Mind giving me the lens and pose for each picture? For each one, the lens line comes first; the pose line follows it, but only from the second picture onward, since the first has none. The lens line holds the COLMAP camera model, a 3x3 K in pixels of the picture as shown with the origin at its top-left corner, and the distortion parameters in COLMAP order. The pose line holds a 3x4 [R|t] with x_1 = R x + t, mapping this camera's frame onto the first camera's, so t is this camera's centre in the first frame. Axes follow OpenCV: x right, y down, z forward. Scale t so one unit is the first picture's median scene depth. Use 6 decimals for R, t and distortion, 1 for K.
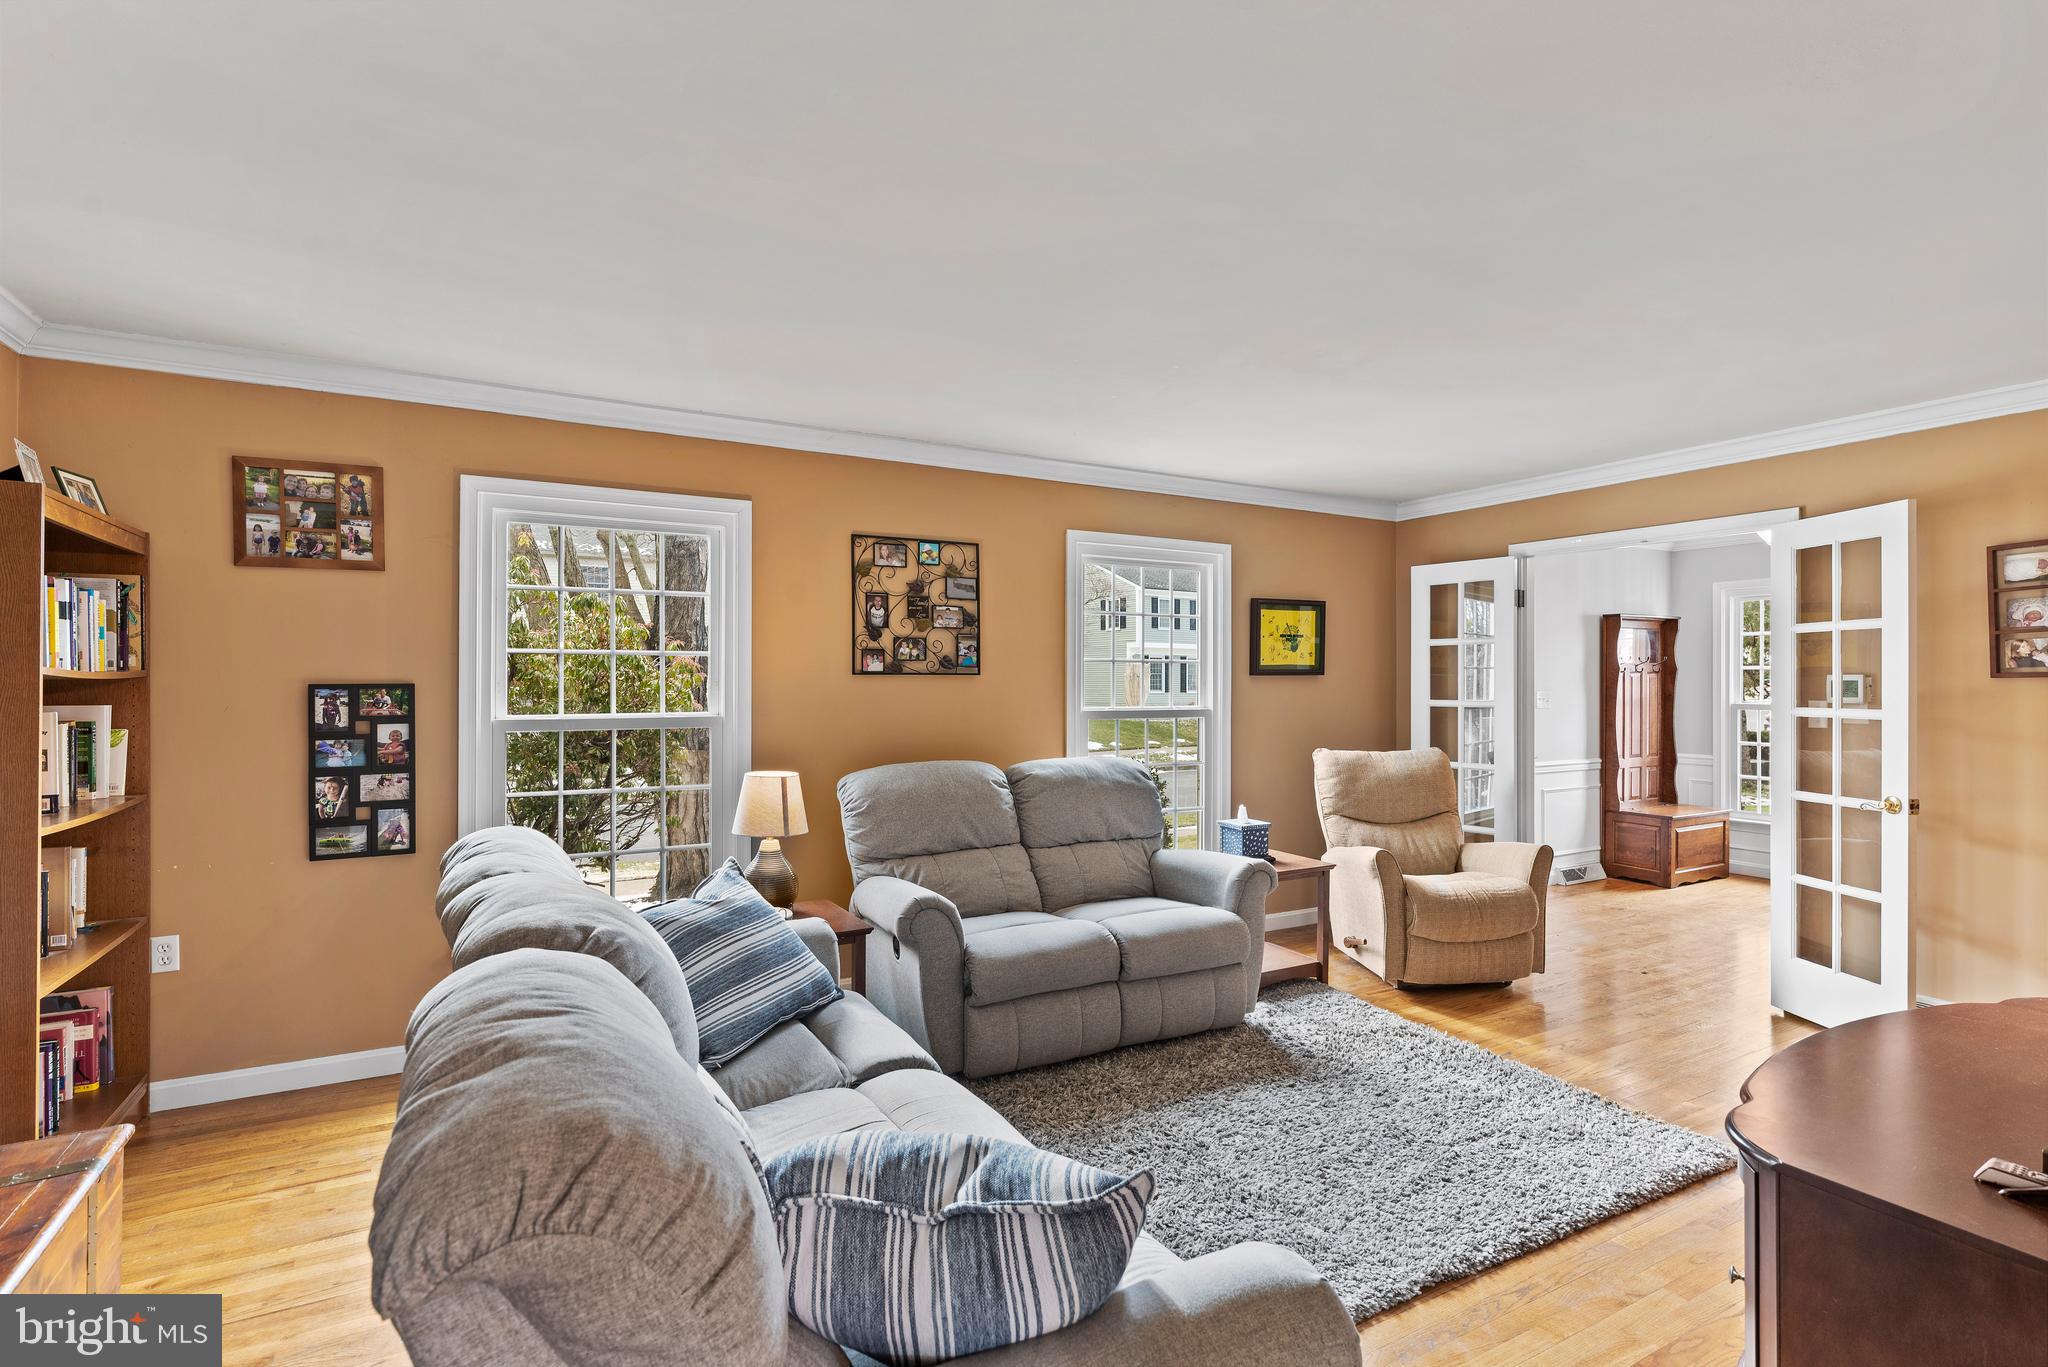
lens RADIAL K [[932.6, 0, 1043.8], [0, 932.6, 681.4], [0, 0, 1]] dist [-0.014514, 0.000357]
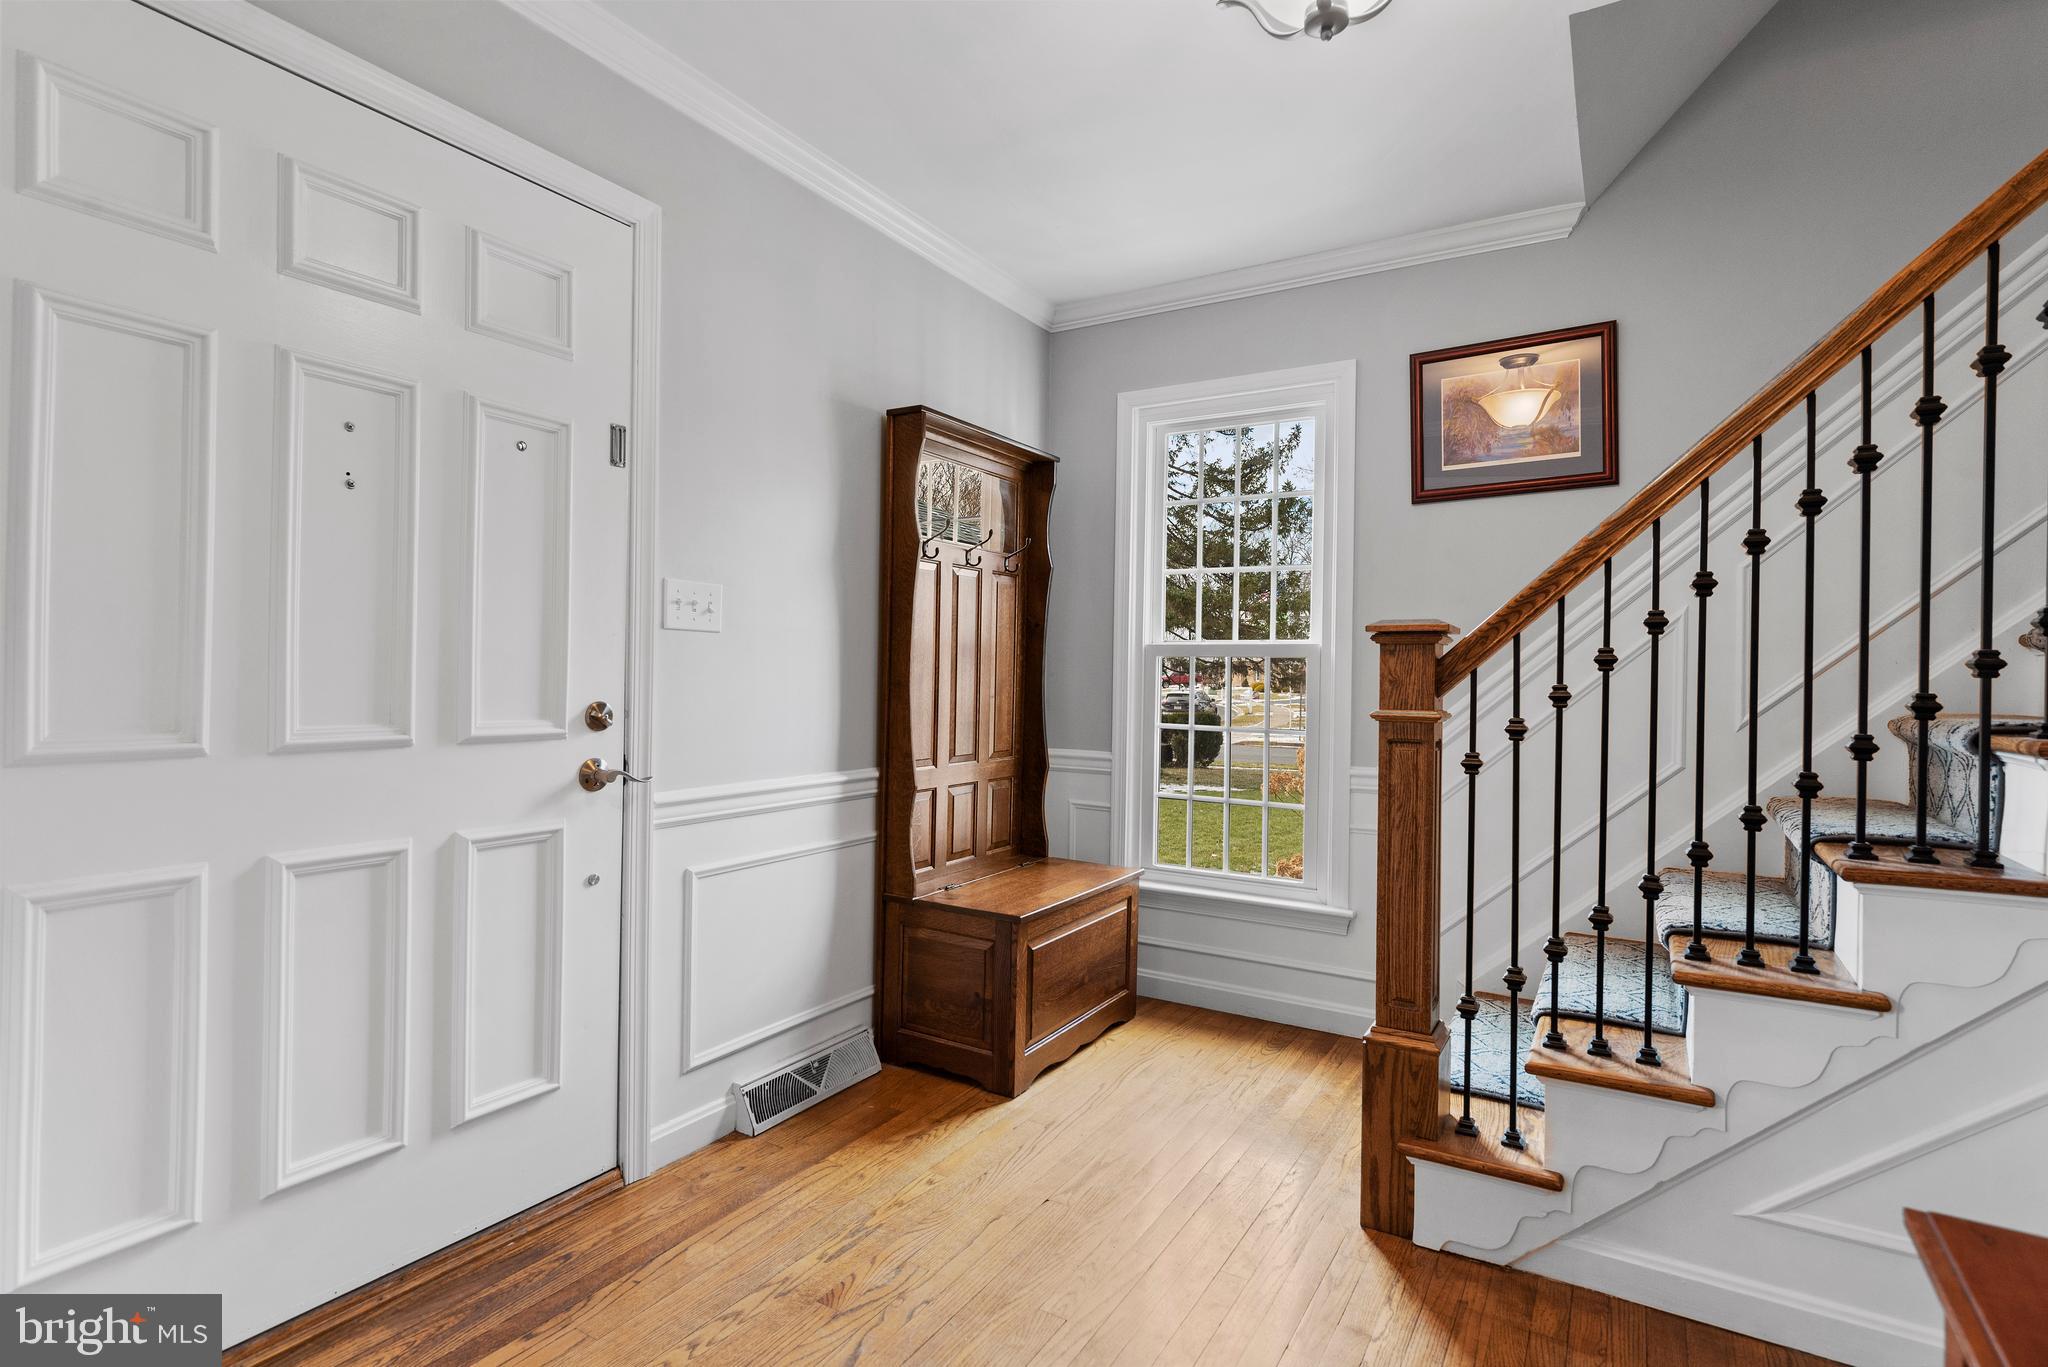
lens RADIAL K [[990.1, 0, 1048.4], [0, 990.1, 679.9], [0, 0, 1]] dist [0.000745, 0.000554]
pose [[0.853867, 0.011595, 0.520363, 0.449092], [-0.018328, 0.999802, 0.007796, 0.040885], [-0.520169, -0.016194, 0.853910, 0.609060]]
